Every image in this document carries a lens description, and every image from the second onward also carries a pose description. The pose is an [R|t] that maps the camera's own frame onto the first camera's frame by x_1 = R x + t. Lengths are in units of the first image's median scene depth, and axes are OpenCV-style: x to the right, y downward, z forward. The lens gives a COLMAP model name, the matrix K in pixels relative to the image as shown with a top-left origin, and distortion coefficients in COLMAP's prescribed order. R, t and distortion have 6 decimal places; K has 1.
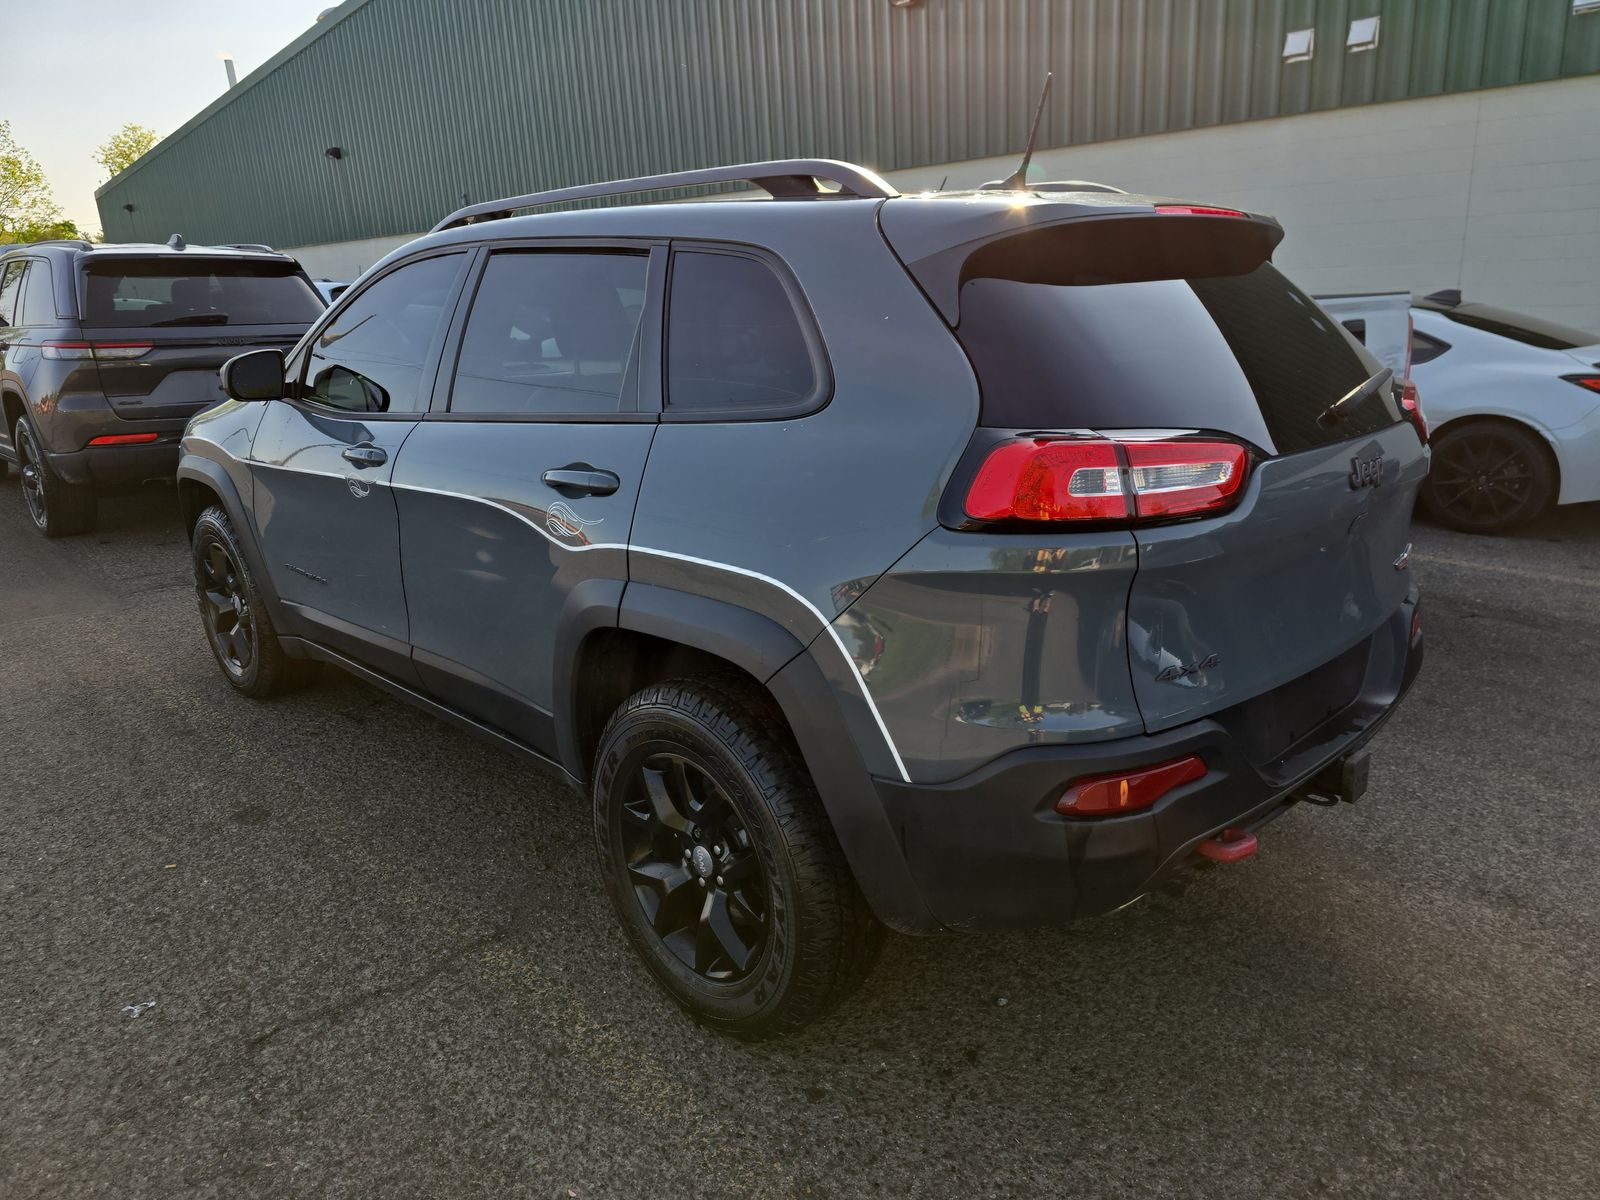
lens RADIAL K [[1062.7, 0, 802.0], [0, 1062.7, 605.2], [0, 0, 1]] dist [0.033398, -0.022675]
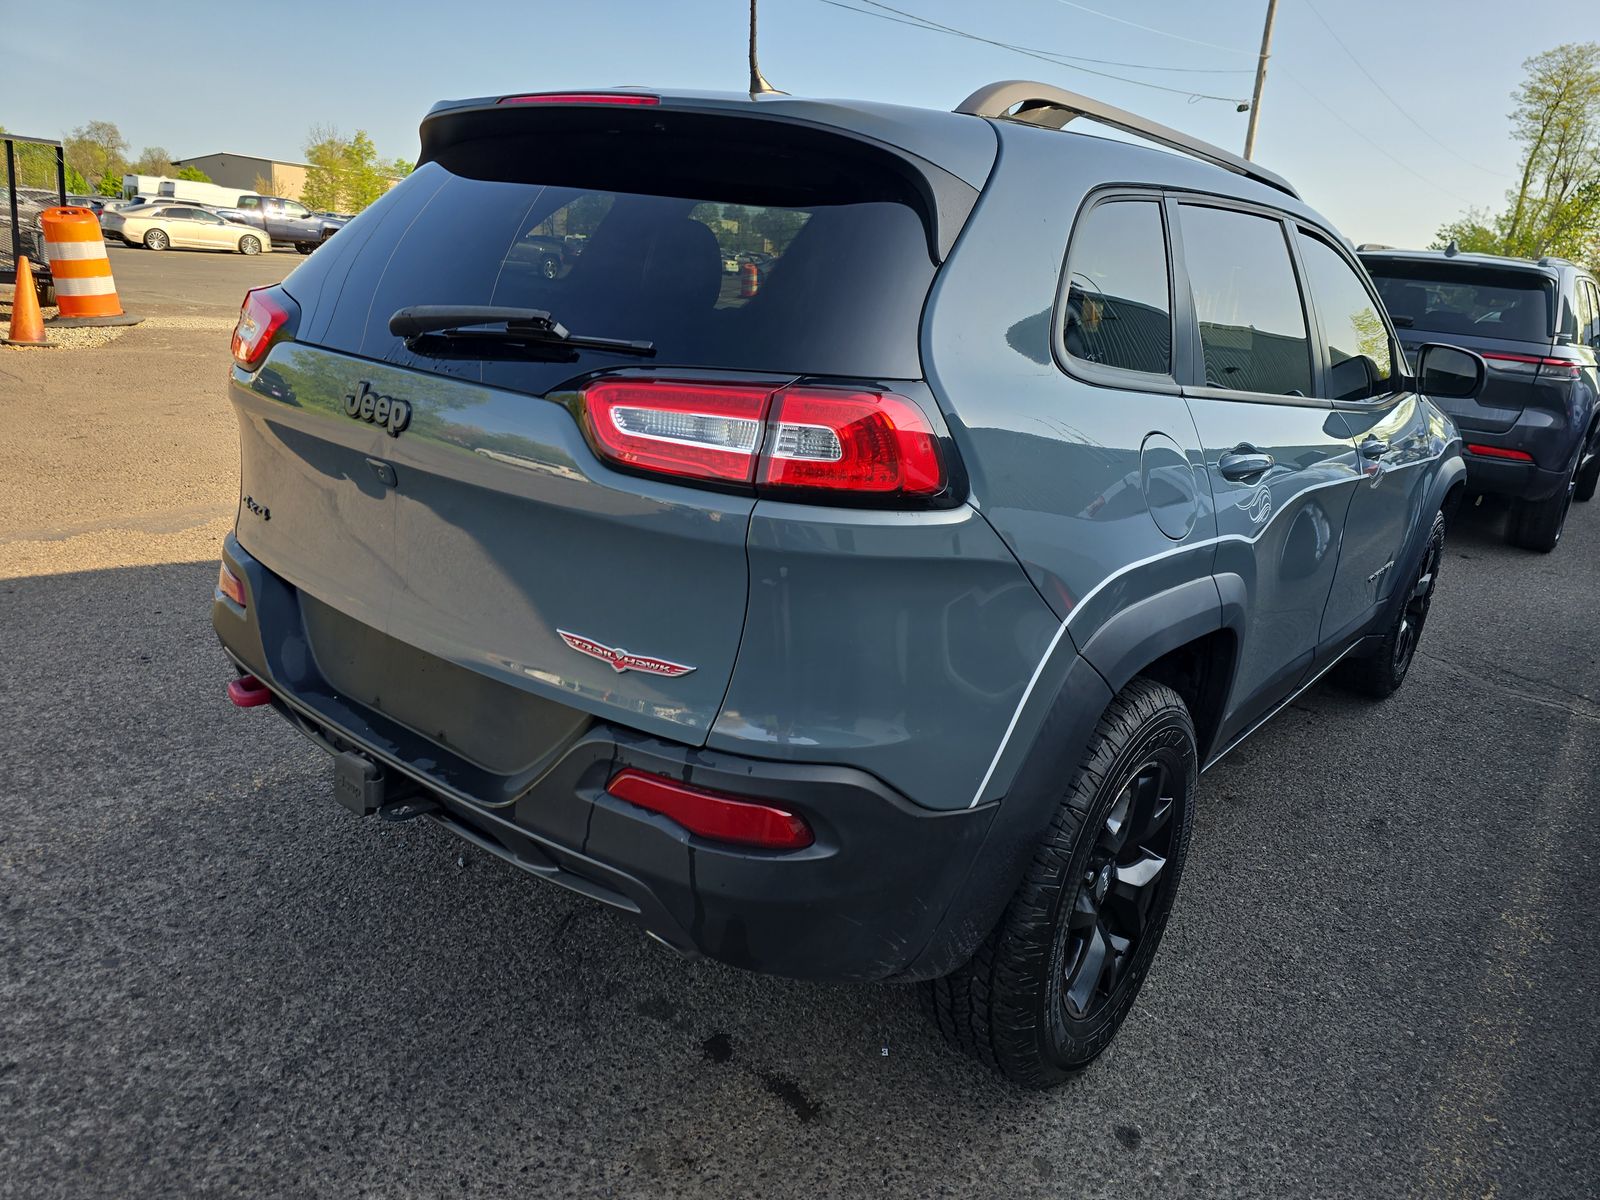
lens RADIAL K [[1062.7, 0, 803.7], [0, 1062.7, 596.2], [0, 0, 1]] dist [0.033398, -0.022675]
pose [[0.155547, 0.346801, -0.924951, 1.389462], [-0.389425, 0.882045, 0.265225, -0.337291], [0.907829, 0.318944, 0.272253, 1.148616]]
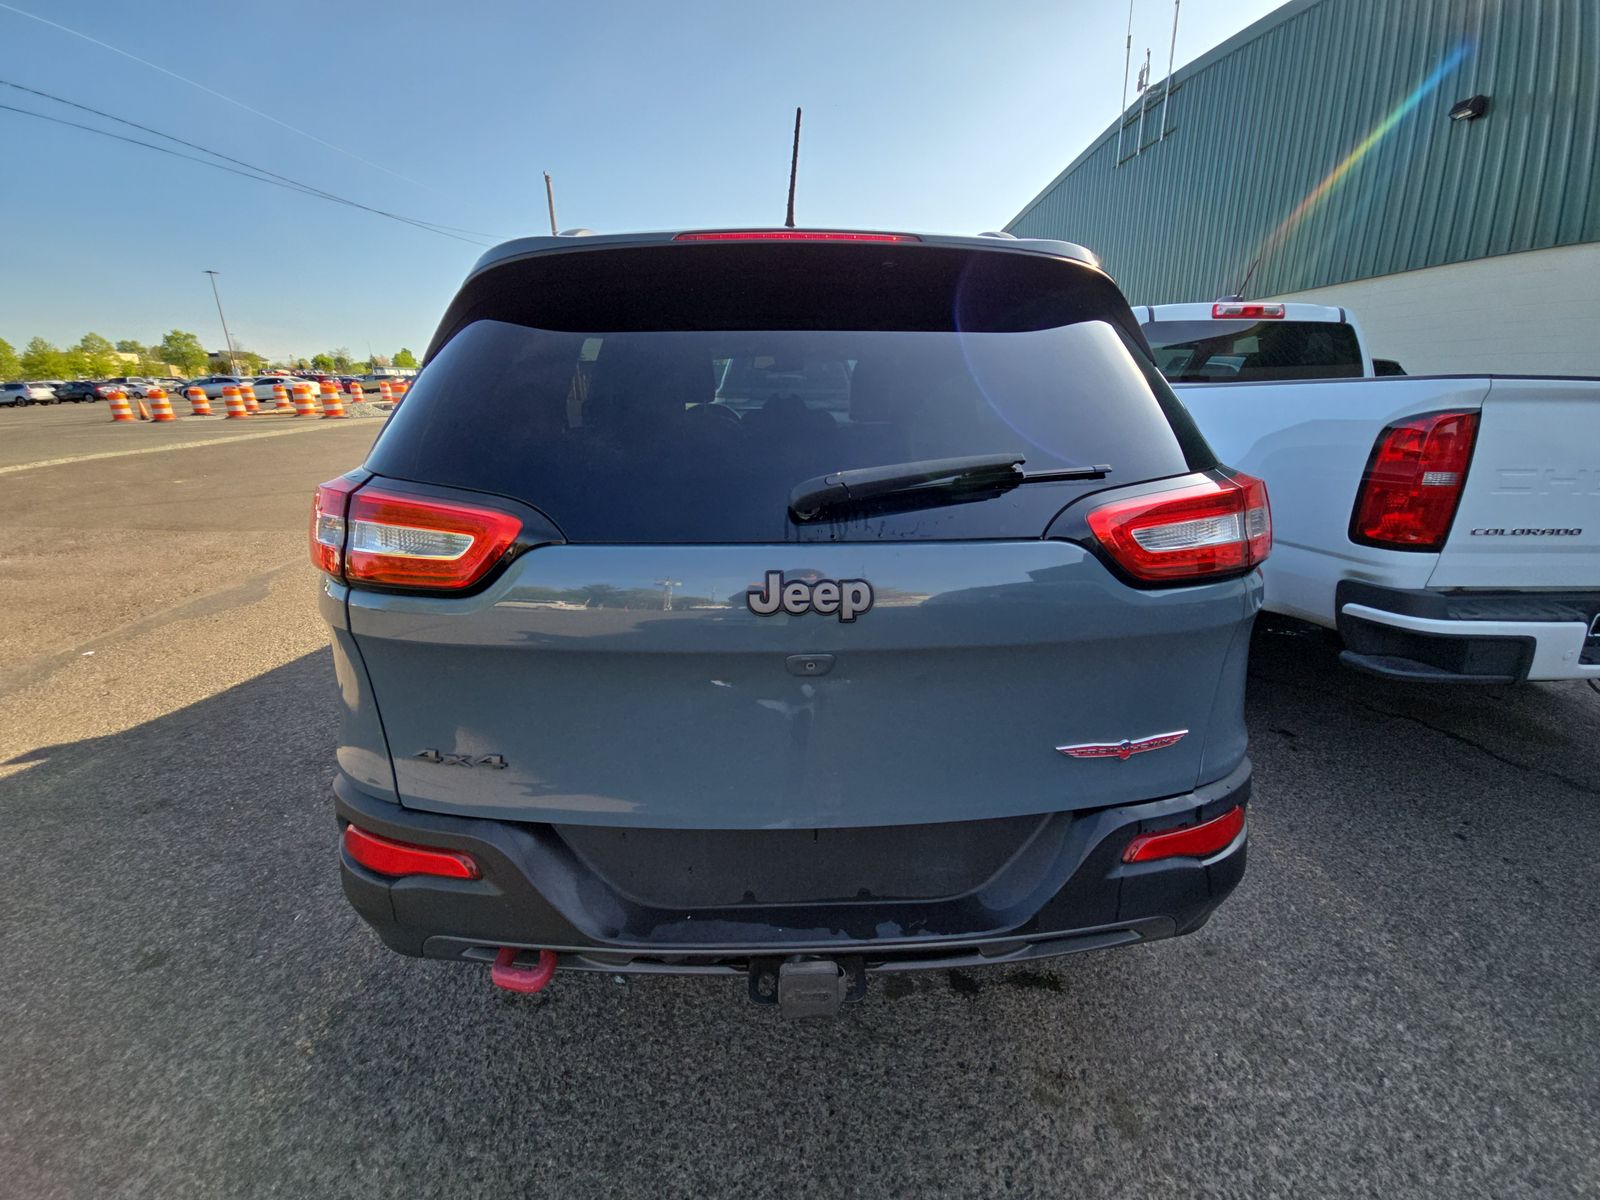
lens RADIAL K [[652.0, 0, 799.7], [0, 652.0, 605.2], [0, 0, 1]] dist [0.007730, 0.000107]
pose [[0.739869, 0.243487, -0.627142, 0.809229], [-0.202304, 0.969583, 0.137772, -0.175821], [0.641612, 0.024941, 0.766623, 0.710628]]
